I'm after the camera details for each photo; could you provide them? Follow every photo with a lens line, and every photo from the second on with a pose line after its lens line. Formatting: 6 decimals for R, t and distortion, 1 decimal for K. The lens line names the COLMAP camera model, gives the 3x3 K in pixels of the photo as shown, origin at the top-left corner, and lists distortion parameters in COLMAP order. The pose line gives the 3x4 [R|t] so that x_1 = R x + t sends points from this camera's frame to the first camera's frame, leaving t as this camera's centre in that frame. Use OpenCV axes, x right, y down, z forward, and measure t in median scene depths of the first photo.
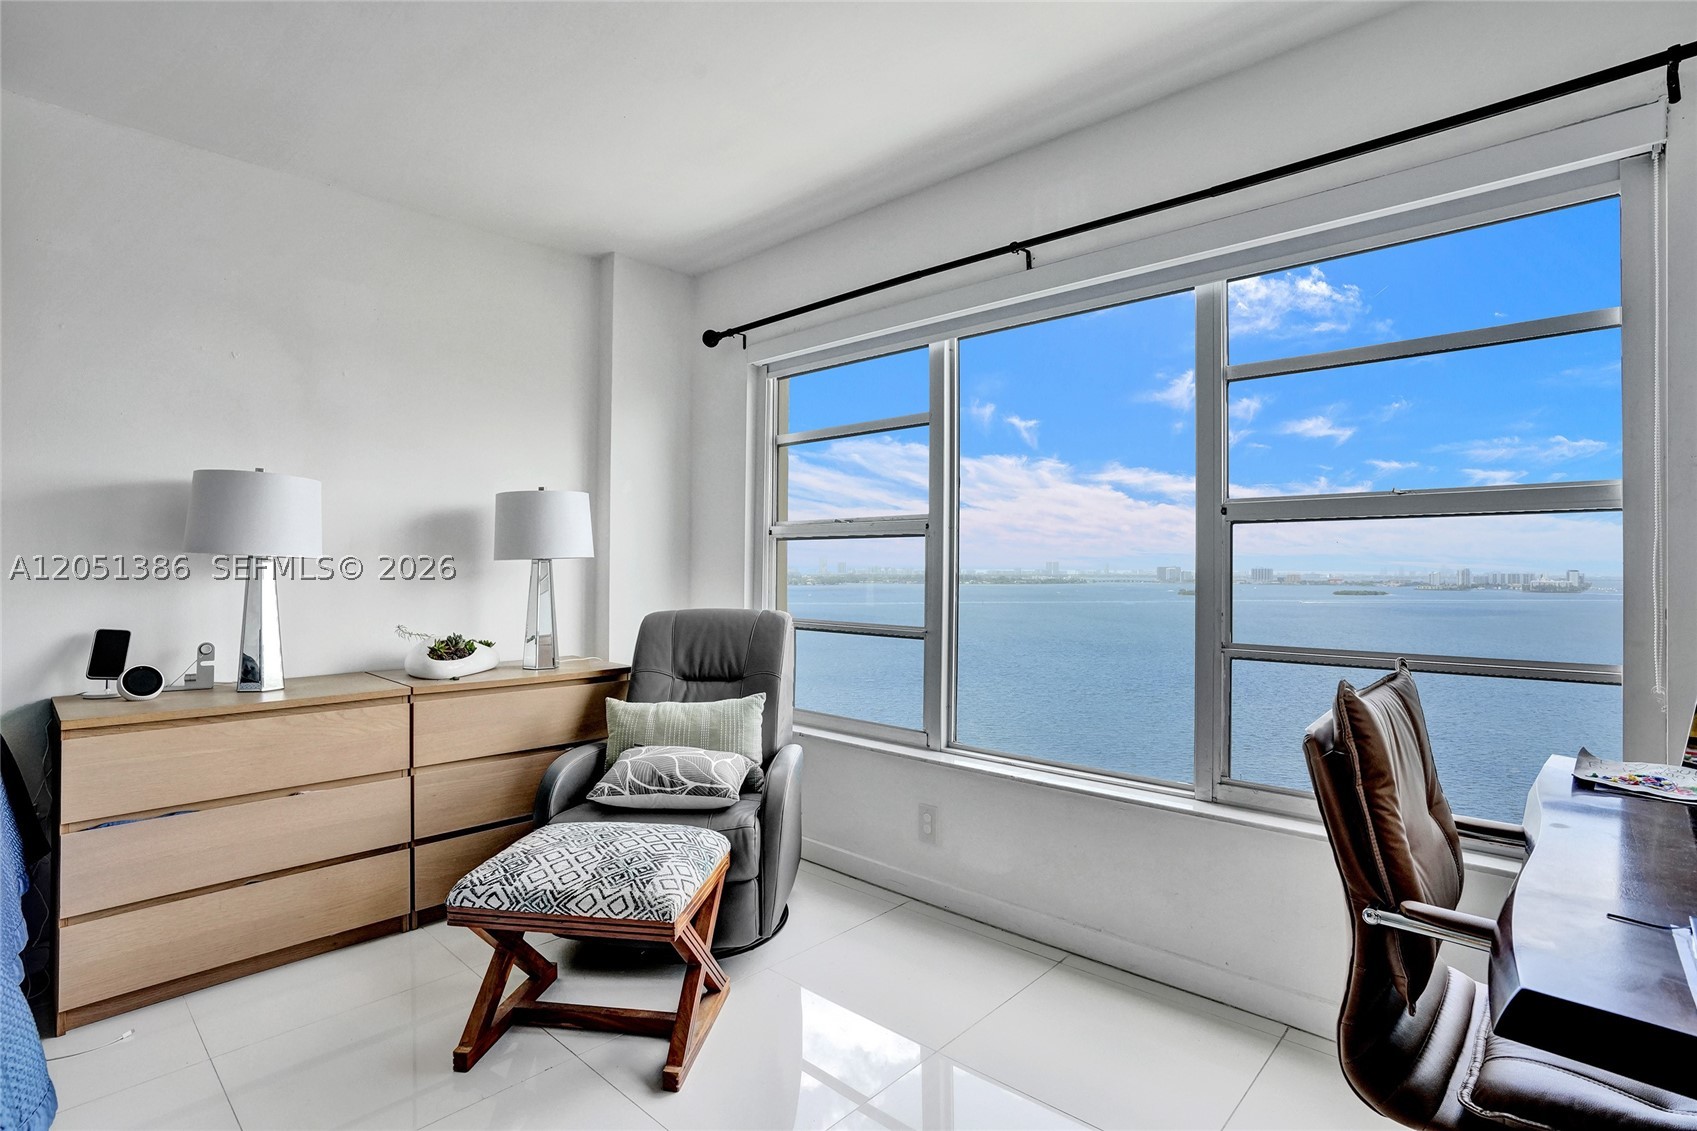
lens RADIAL K [[817.5, 0, 848.5], [0, 817.5, 565.5], [0, 0, 1]] dist [0.000895, -0.000427]
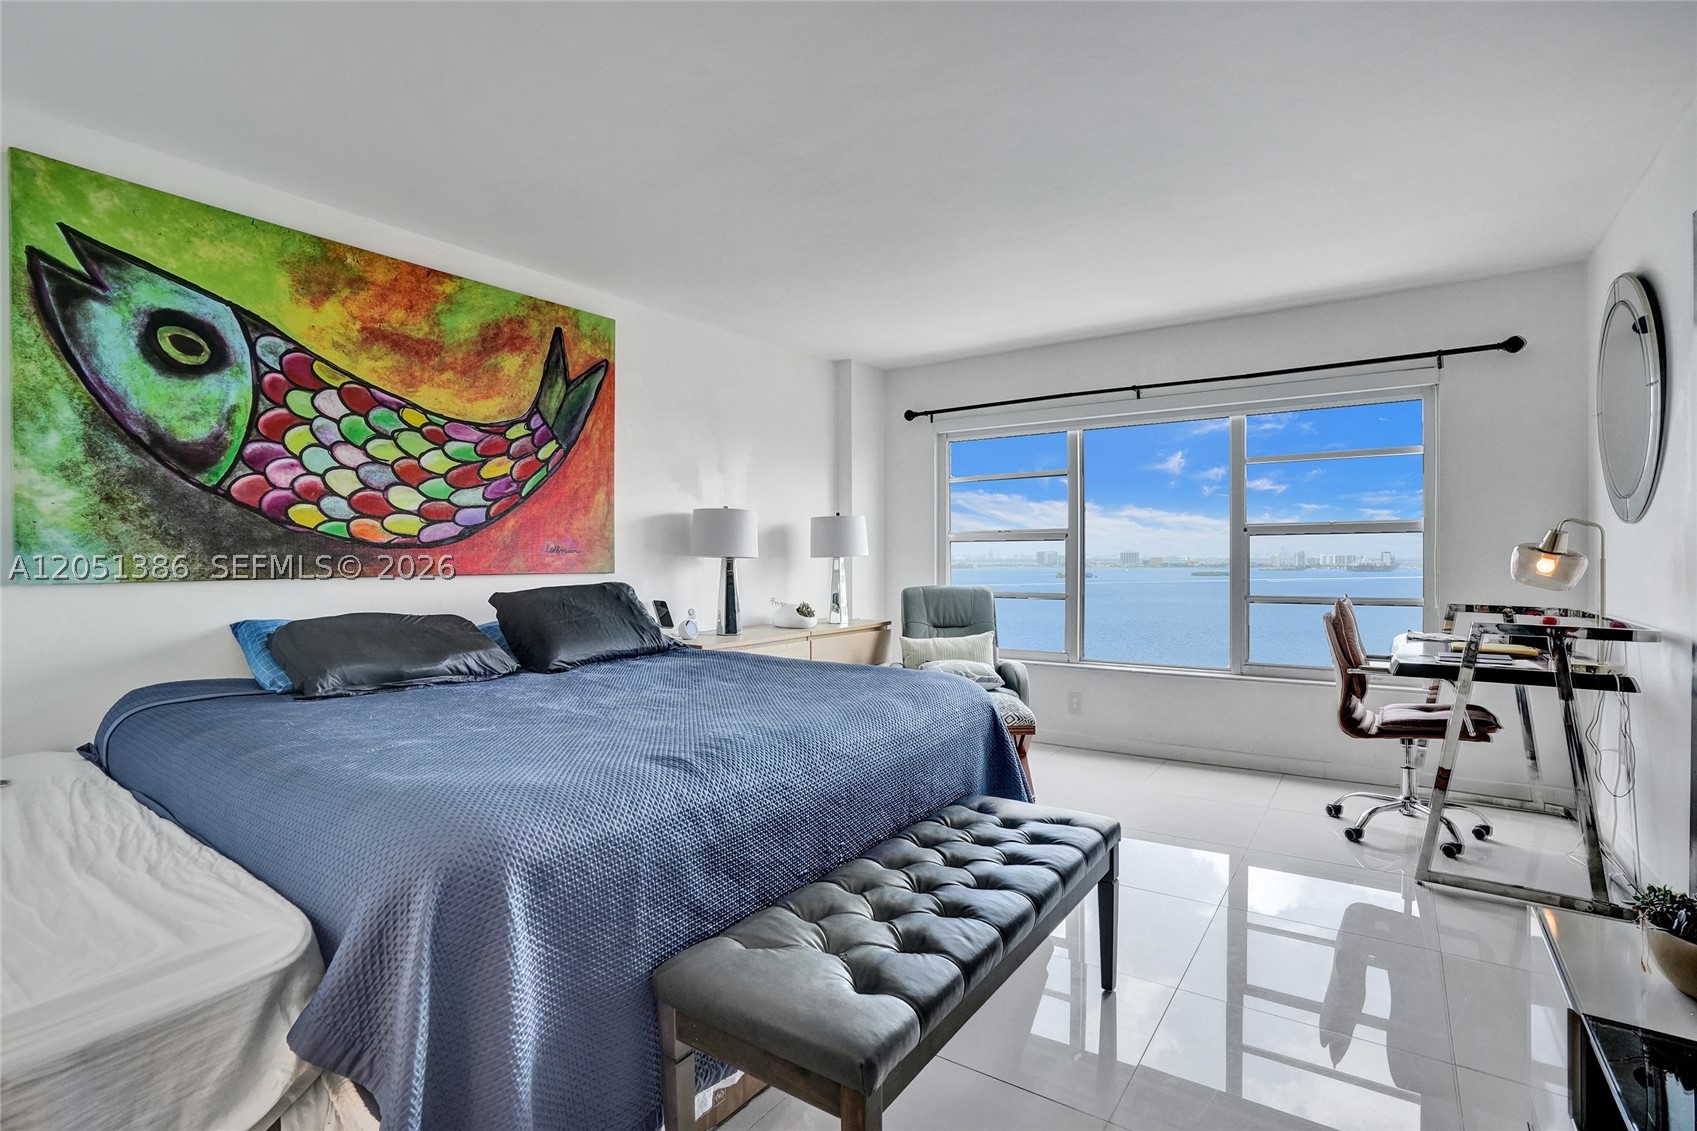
lens RADIAL K [[804.6, 0, 848.5], [0, 804.6, 565.5], [0, 0, 1]] dist [-0.000927, 0.000022]
pose [[0.990409, -0.013913, 0.137461, -0.652200], [0.011963, 0.999816, 0.015003, -0.016916], [-0.137644, -0.013214, 0.990394, -0.690662]]
